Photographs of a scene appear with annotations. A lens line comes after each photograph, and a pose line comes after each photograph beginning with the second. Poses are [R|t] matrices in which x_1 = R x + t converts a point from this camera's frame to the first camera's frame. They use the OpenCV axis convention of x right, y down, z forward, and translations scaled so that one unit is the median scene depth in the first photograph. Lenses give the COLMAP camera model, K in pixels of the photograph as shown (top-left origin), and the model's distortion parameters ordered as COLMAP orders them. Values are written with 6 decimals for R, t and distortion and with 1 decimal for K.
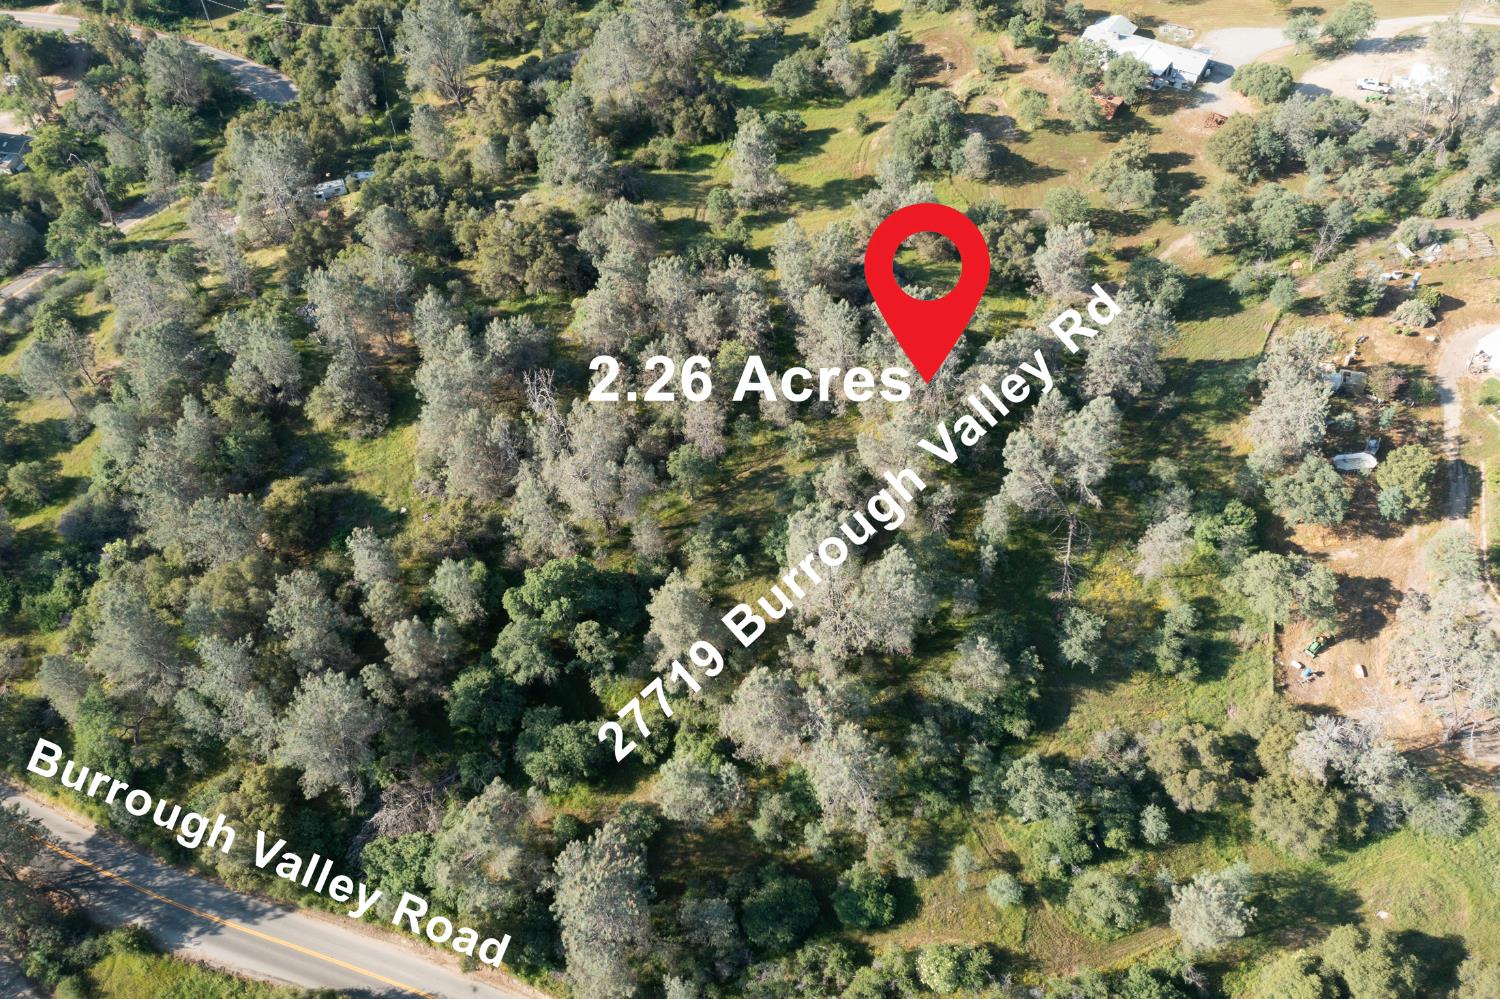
lens RADIAL K [[1176.7, 0, 750.0], [0, 1176.7, 499.5], [0, 0, 1]] dist [-0.010812, 0.002342]
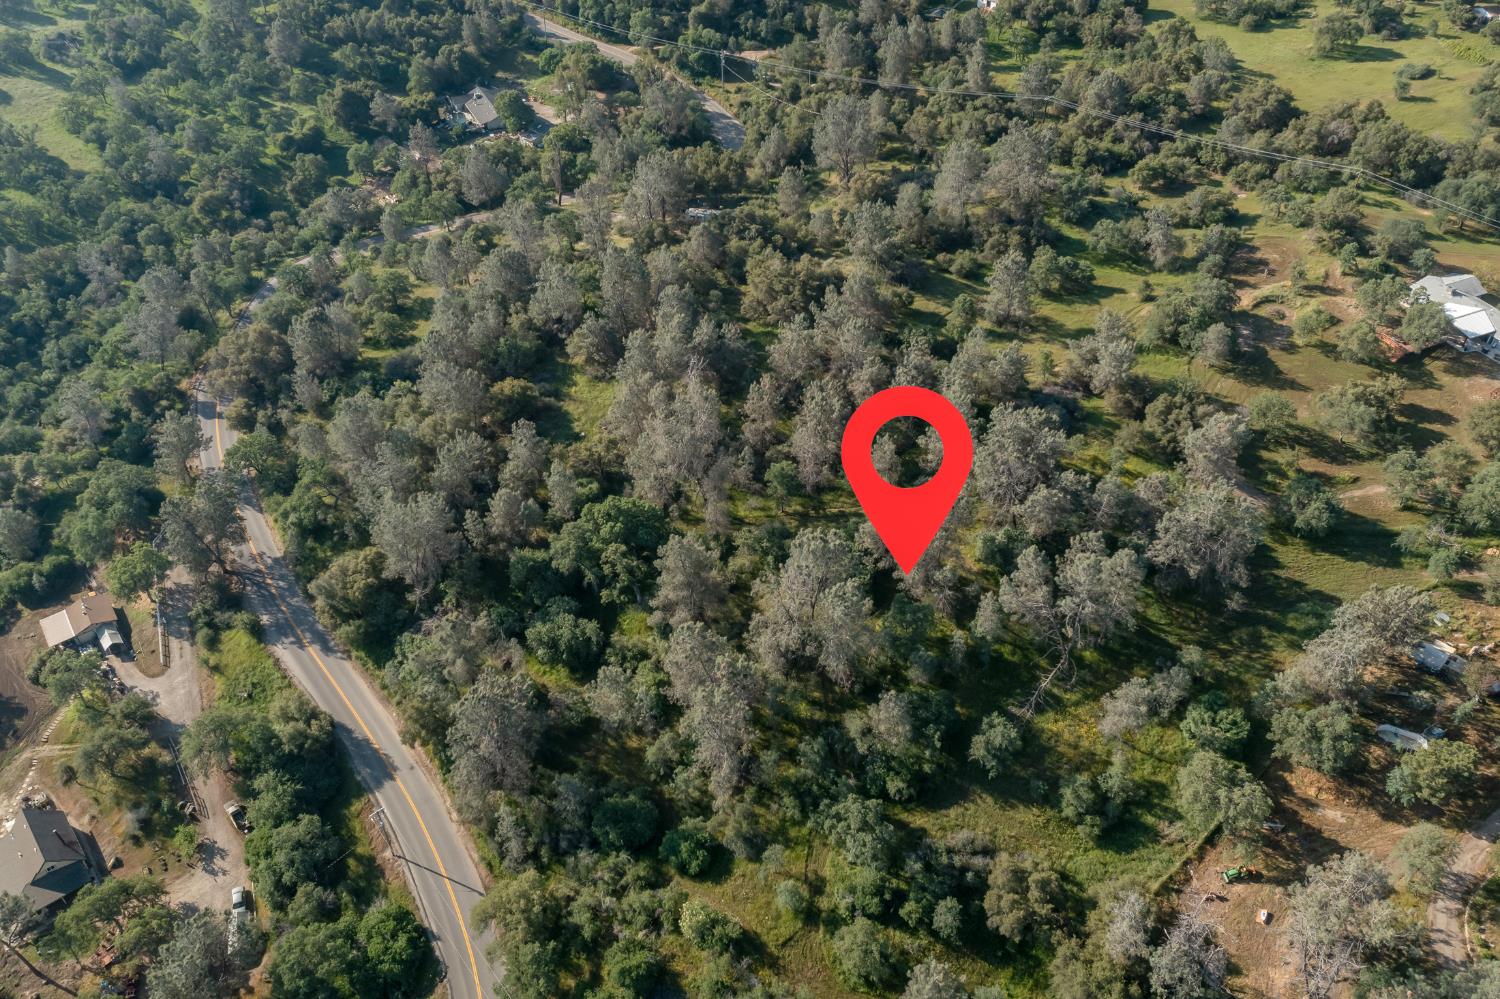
lens RADIAL K [[1176.7, 0, 750.0], [0, 1176.7, 499.5], [0, 0, 1]] dist [-0.010812, 0.002342]
pose [[0.835674, 0.365821, -0.409663, 0.372287], [-0.415847, 0.908688, -0.036850, 0.042069], [0.358776, 0.201152, 0.911492, -0.054170]]
